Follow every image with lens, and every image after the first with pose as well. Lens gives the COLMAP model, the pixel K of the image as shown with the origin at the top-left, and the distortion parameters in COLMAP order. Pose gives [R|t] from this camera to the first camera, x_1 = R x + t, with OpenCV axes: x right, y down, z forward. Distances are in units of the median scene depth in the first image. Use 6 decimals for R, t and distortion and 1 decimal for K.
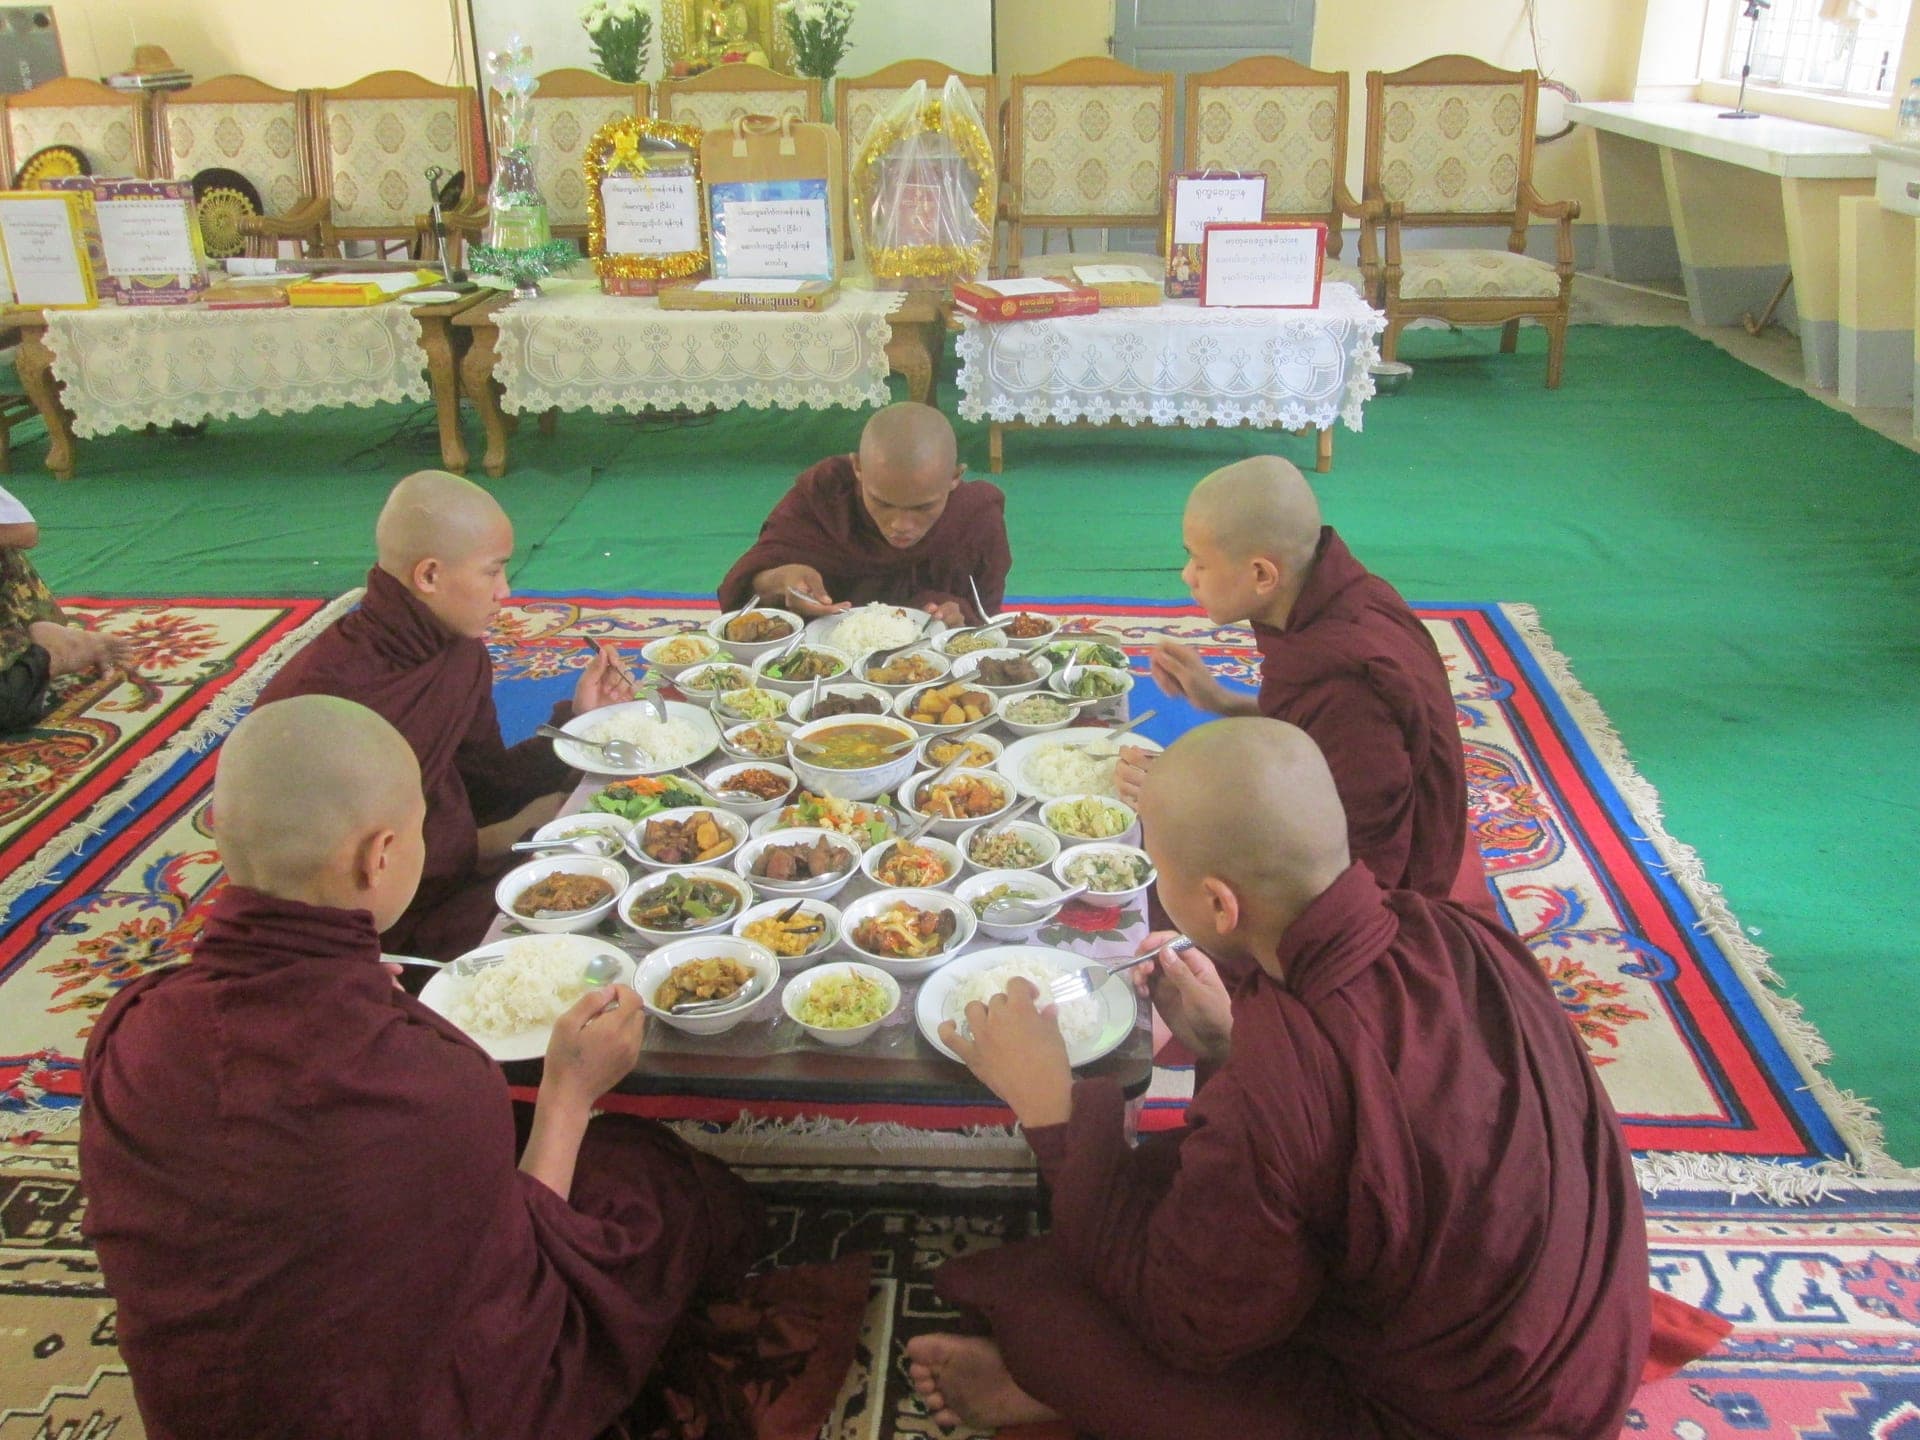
lens RADIAL K [[1593.1, 0, 960.0], [0, 1593.1, 720.0], [0, 0, 1]] dist [-0.035977, 0.012917]
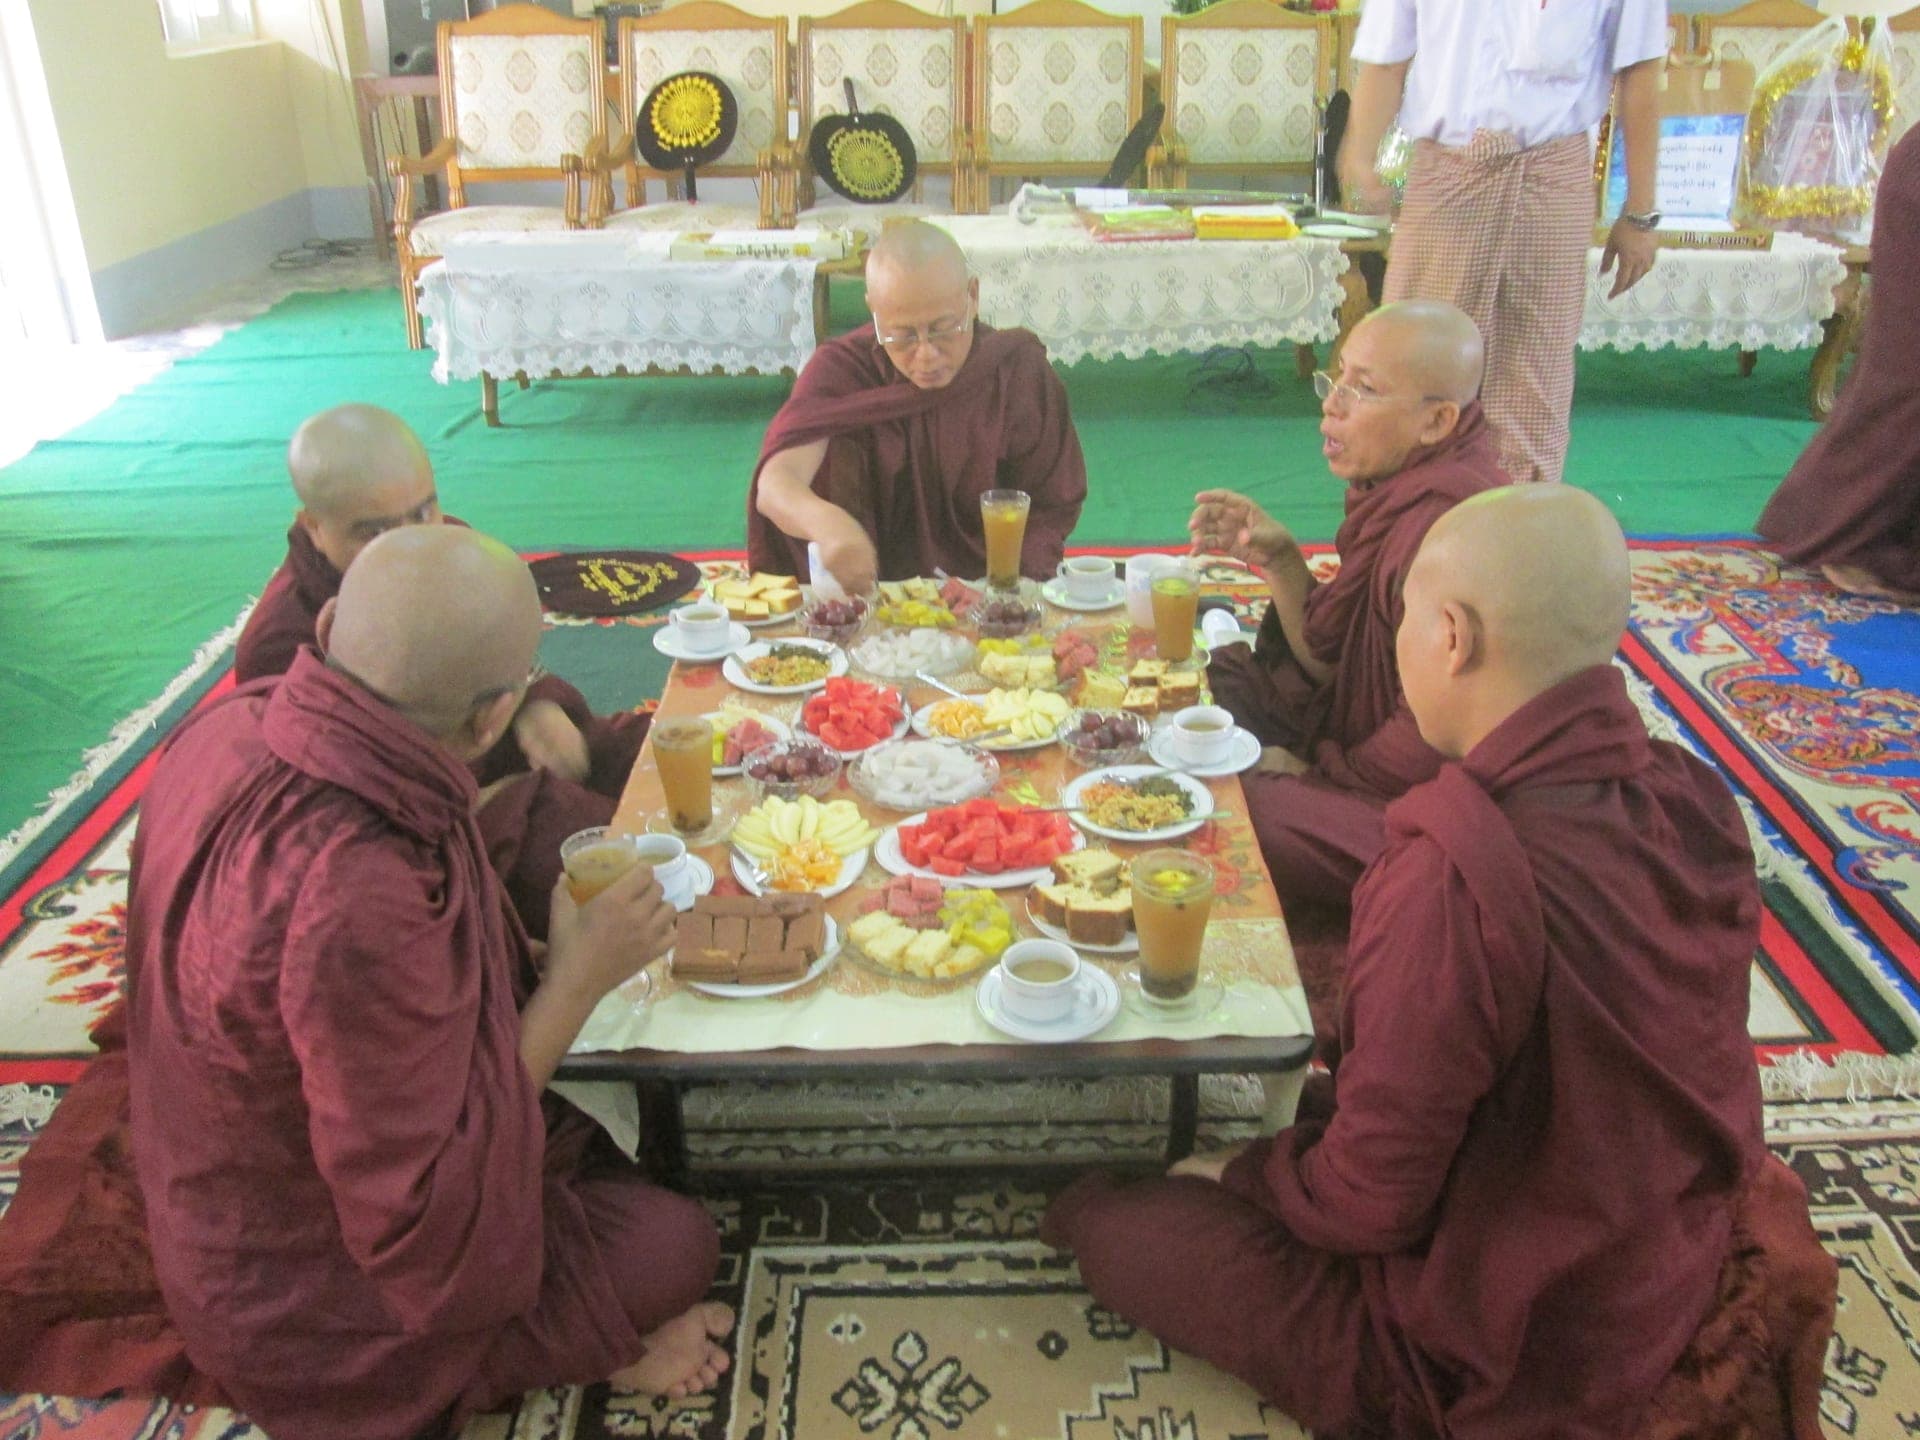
lens RADIAL K [[1631.7, 0, 960.0], [0, 1631.7, 720.0], [0, 0, 1]] dist [-0.070535, 0.052848]
pose [[0.998405, -0.016602, 0.053970, -0.624161], [0.015686, 0.999726, 0.017361, 0.005924], [-0.054243, -0.016487, 0.998392, 0.038725]]
